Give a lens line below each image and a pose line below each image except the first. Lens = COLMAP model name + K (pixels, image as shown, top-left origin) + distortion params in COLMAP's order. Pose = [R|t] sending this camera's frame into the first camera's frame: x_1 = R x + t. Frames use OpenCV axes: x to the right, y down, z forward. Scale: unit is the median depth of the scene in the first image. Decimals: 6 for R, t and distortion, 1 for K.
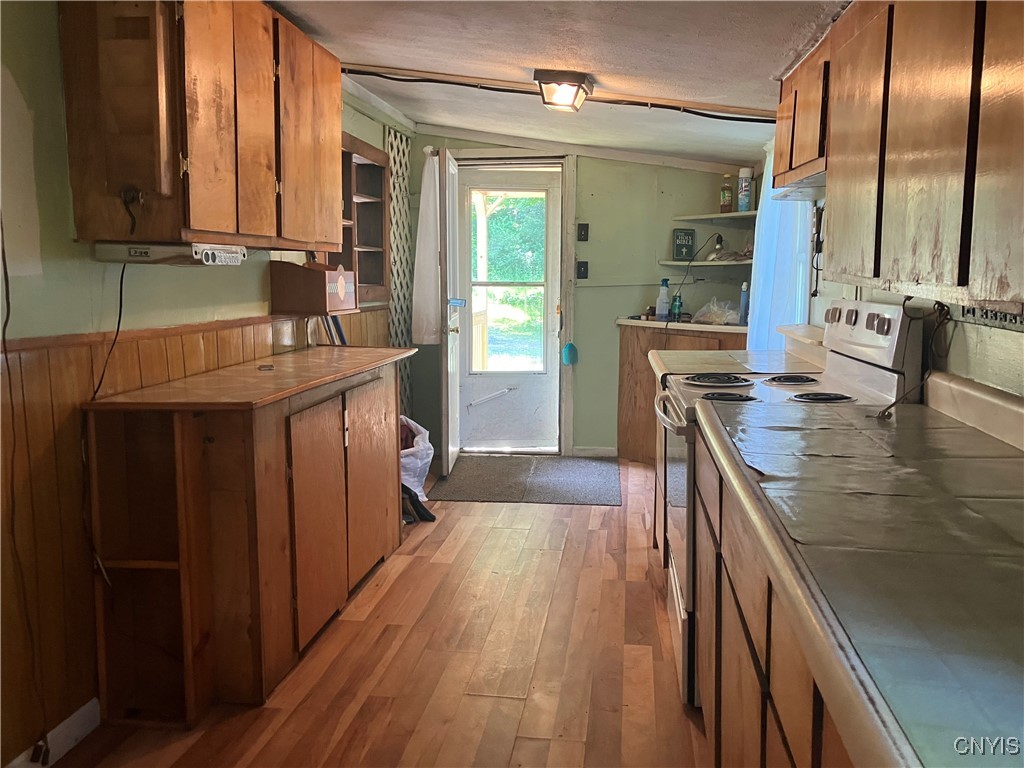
lens RADIAL K [[848.3, 0, 505.9], [0, 848.3, 392.9], [0, 0, 1]] dist [0.059049, -0.028562]
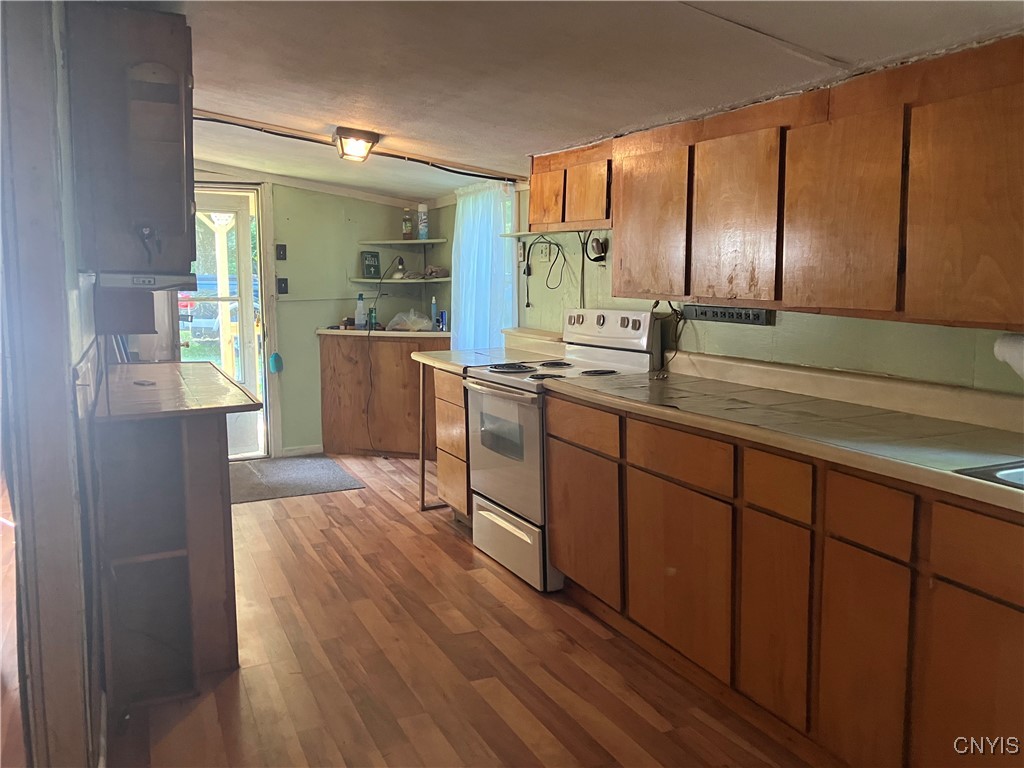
lens RADIAL K [[848.3, 0, 510.7], [0, 848.3, 377.9], [0, 0, 1]] dist [0.059049, -0.028562]
pose [[0.846071, -0.065150, 0.529074, -0.273830], [0.081020, 0.996689, -0.006833, 0.005784], [-0.526877, 0.048647, 0.848548, -0.096556]]
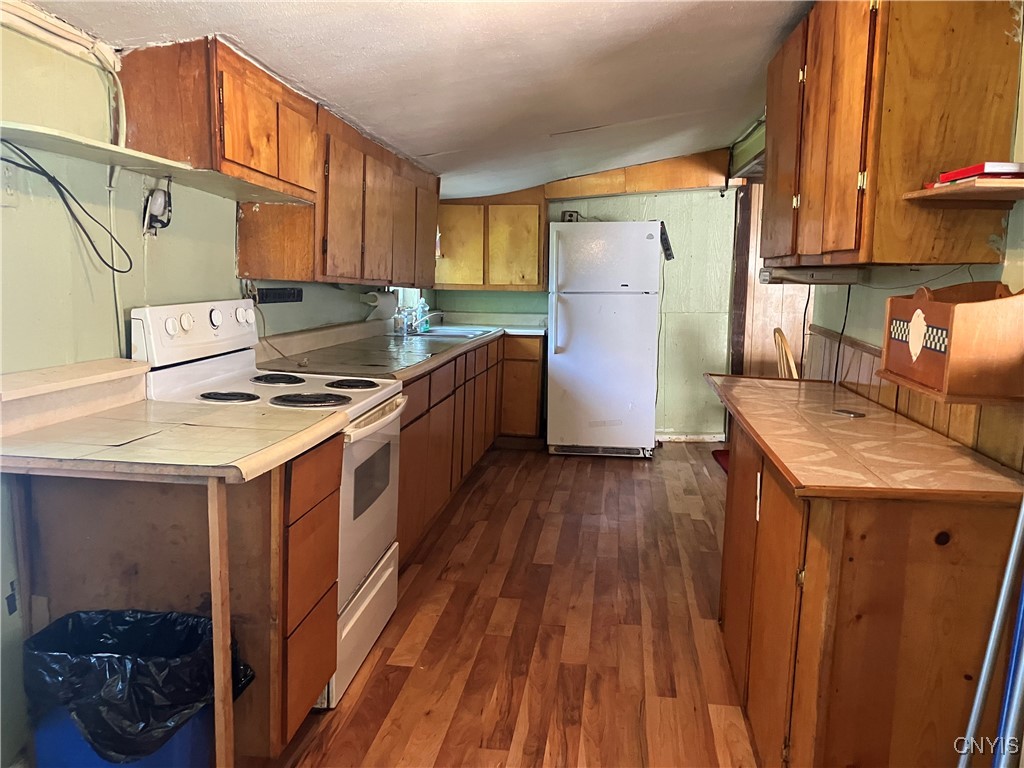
lens RADIAL K [[848.3, 0, 513.6], [0, 848.3, 381.9], [0, 0, 1]] dist [0.059049, -0.028562]
pose [[-0.999401, -0.025517, -0.023371, 0.032026], [-0.030867, 0.962688, 0.268848, -0.157843], [0.015639, 0.269408, -0.962899, 1.049086]]
